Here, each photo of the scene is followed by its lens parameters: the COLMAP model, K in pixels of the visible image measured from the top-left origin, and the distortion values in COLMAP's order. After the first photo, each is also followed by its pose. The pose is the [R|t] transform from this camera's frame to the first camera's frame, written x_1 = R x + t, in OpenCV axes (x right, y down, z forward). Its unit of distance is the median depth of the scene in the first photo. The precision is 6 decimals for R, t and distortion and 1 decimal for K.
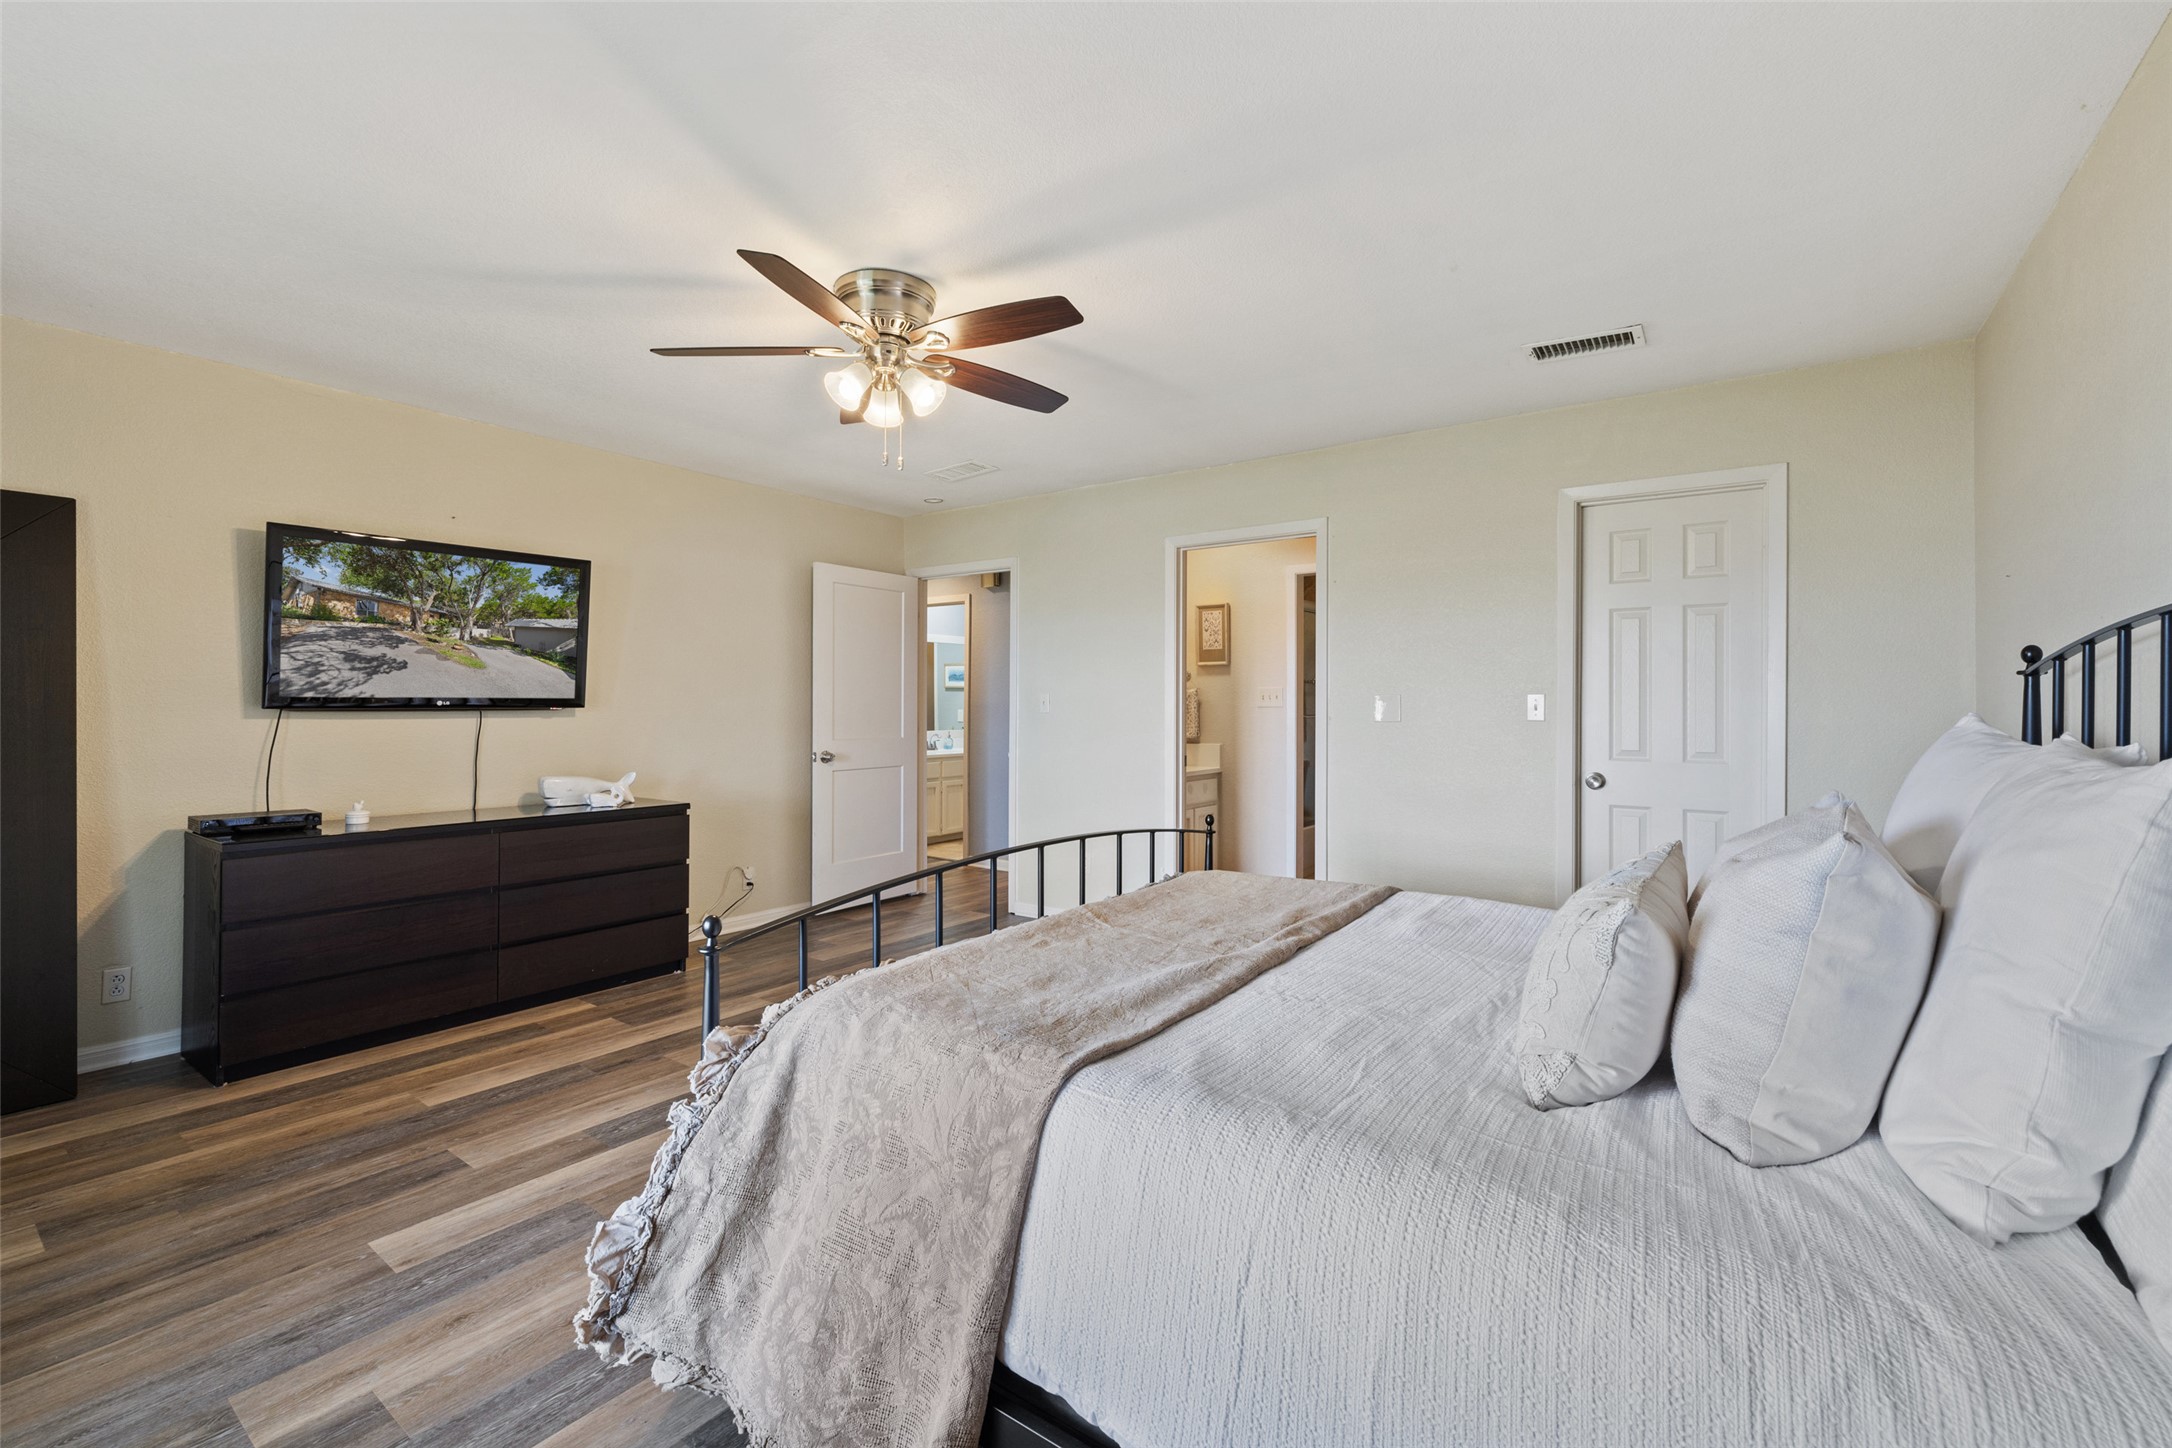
lens RADIAL K [[920.0, 0, 1086.1], [0, 920.0, 708.3], [0, 0, 1]] dist [-0.000811, -0.000297]
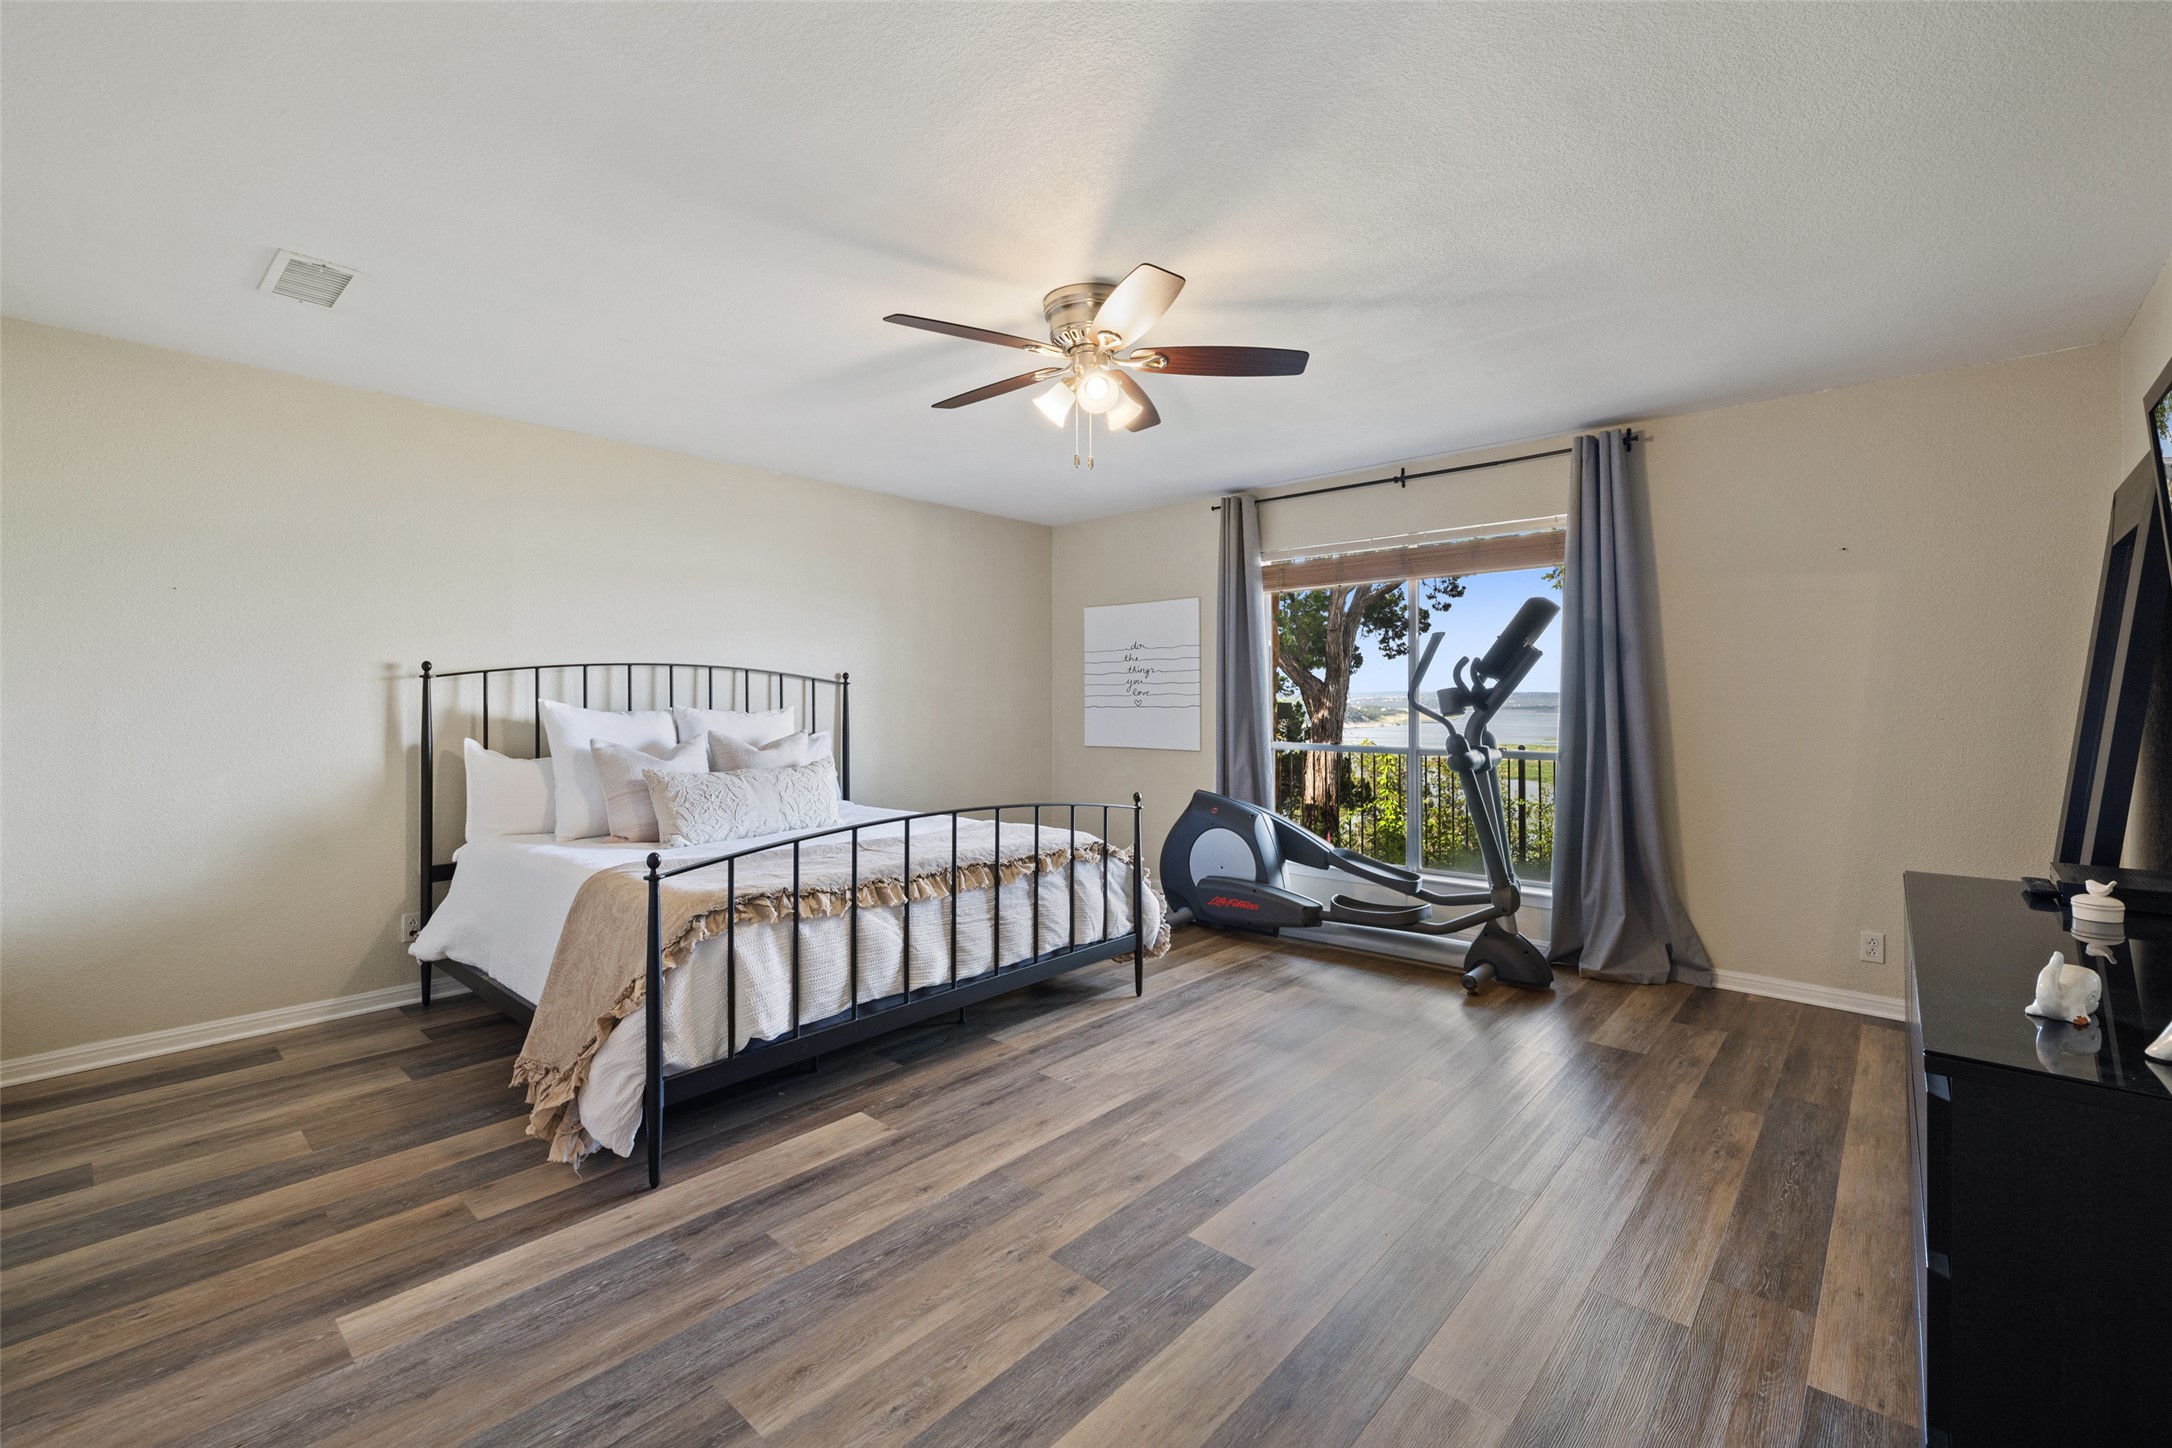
lens RADIAL K [[920.0, 0, 1086.1], [0, 920.0, 708.3], [0, 0, 1]] dist [-0.000811, -0.000297]
pose [[-0.995813, -0.002101, 0.091393, -0.296379], [-0.001236, 0.999954, 0.009527, 0.004611], [-0.091408, 0.009374, -0.995769, 1.840029]]
